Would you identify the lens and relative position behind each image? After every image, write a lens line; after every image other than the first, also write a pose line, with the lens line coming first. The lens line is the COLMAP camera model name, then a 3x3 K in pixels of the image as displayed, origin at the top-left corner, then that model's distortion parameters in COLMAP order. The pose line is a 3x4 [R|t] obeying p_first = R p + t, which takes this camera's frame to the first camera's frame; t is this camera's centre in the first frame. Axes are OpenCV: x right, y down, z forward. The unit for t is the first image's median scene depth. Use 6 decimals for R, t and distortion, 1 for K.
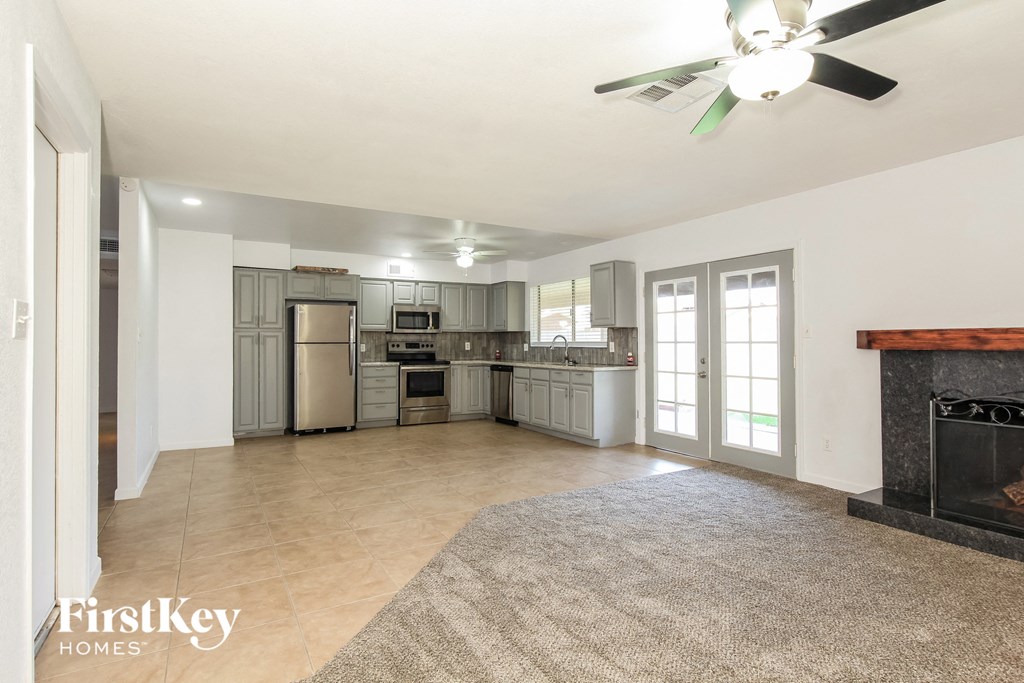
lens RADIAL K [[544.0, 0, 516.8], [0, 544.0, 340.1], [0, 0, 1]] dist [-0.005648, -0.000320]
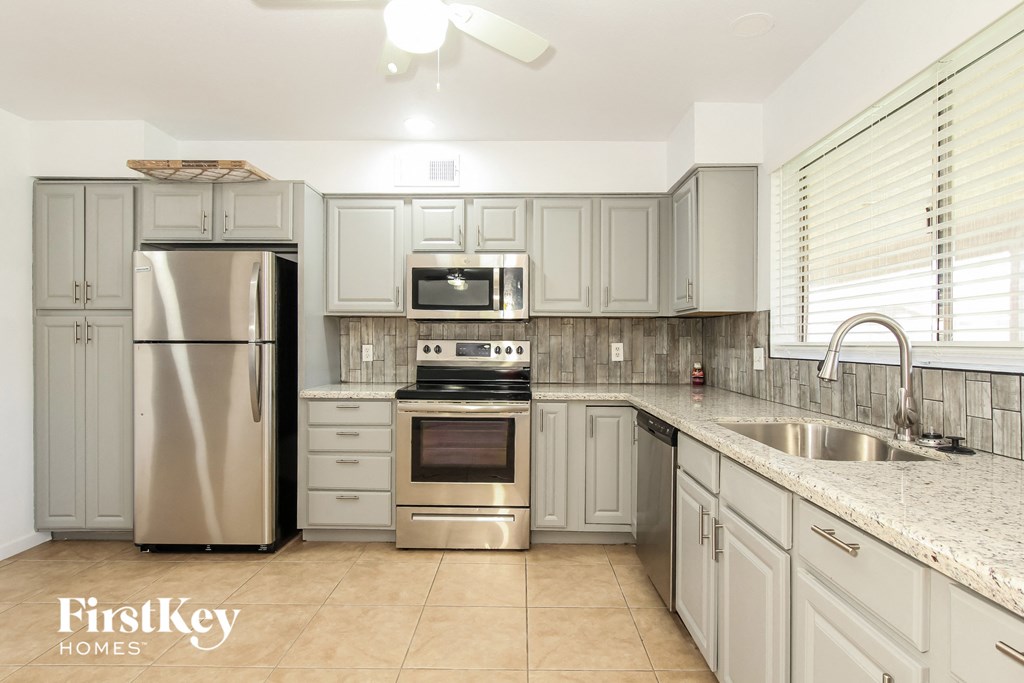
lens RADIAL K [[544.0, 0, 516.8], [0, 544.0, 340.1], [0, 0, 1]] dist [-0.005648, -0.000320]
pose [[0.857714, 0.003965, -0.514113, 0.063819], [-0.002991, 0.999992, 0.002721, 0.001529], [0.514119, -0.000796, 0.857718, 0.670705]]
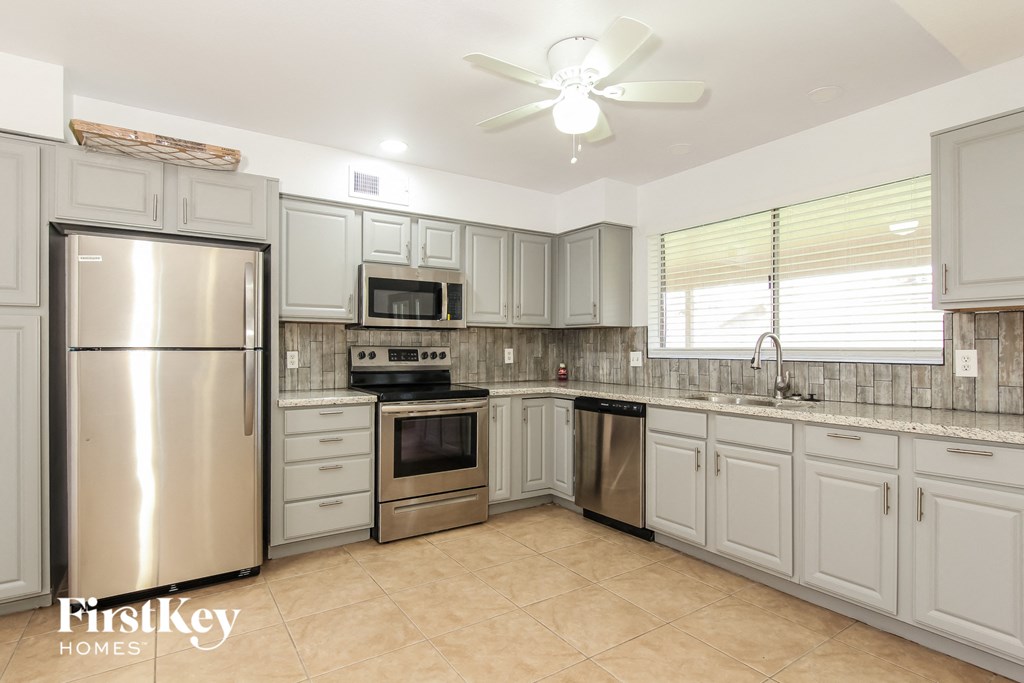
lens RADIAL K [[538.6, 0, 519.2], [0, 538.6, 345.3], [0, 0, 1]] dist [-0.000546, 0.000057]
pose [[0.997449, 0.003529, 0.071297, -0.129767], [-0.003519, 0.999994, -0.000272, 0.001677], [-0.071297, 0.000020, 0.997455, 0.548543]]
